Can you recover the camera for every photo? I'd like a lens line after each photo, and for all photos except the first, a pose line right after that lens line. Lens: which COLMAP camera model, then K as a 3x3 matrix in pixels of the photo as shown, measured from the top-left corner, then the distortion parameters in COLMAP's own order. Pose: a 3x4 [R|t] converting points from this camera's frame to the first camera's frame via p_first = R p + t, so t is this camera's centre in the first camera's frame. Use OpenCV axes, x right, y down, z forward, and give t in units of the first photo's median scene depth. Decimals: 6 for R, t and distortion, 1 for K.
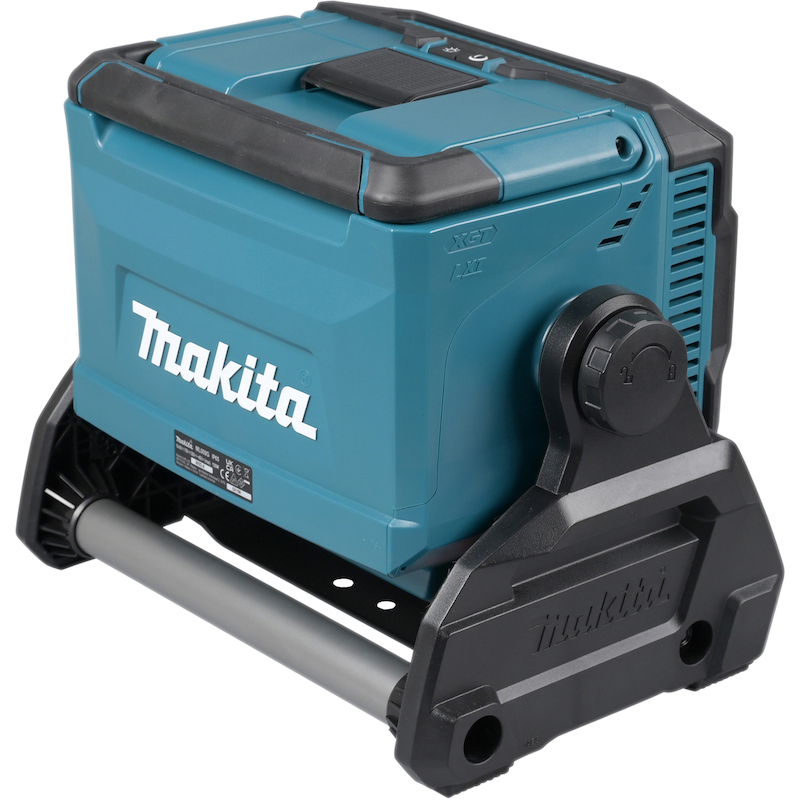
lens RADIAL K [[2921.4, 0, 400.0], [0, 2921.4, 400.0], [0, 0, 1]] dist [-0.089921, -4.973765]
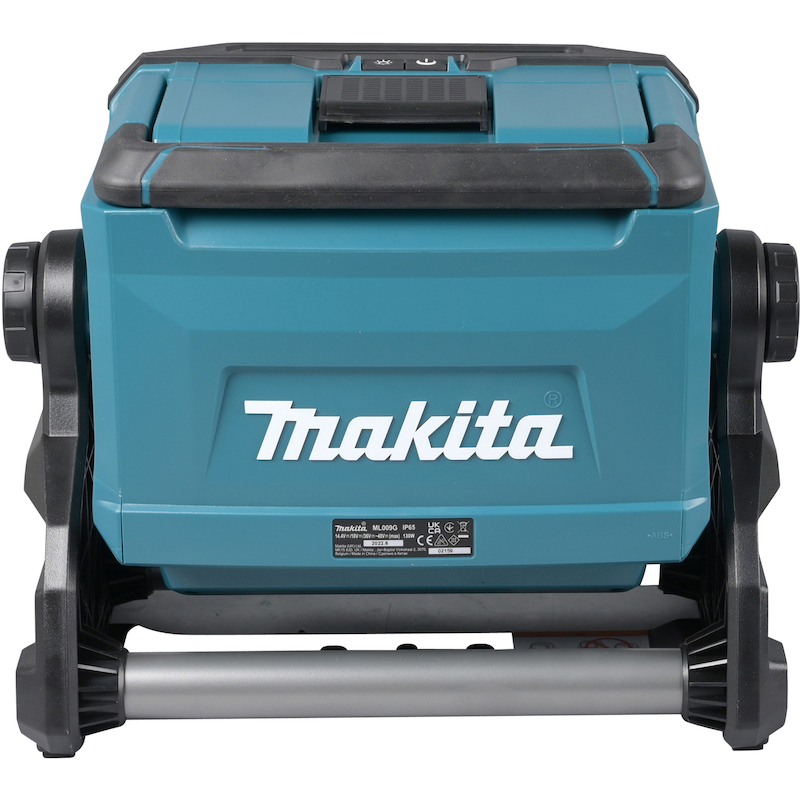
lens RADIAL K [[2921.4, 0, 400.0], [0, 2921.4, 400.0], [0, 0, 1]] dist [-0.089921, -4.973765]
pose [[0.639170, -0.282815, 0.715177, -0.724446], [0.289705, 0.949969, 0.116746, -0.129181], [-0.712413, 0.132570, 0.689125, 0.356329]]
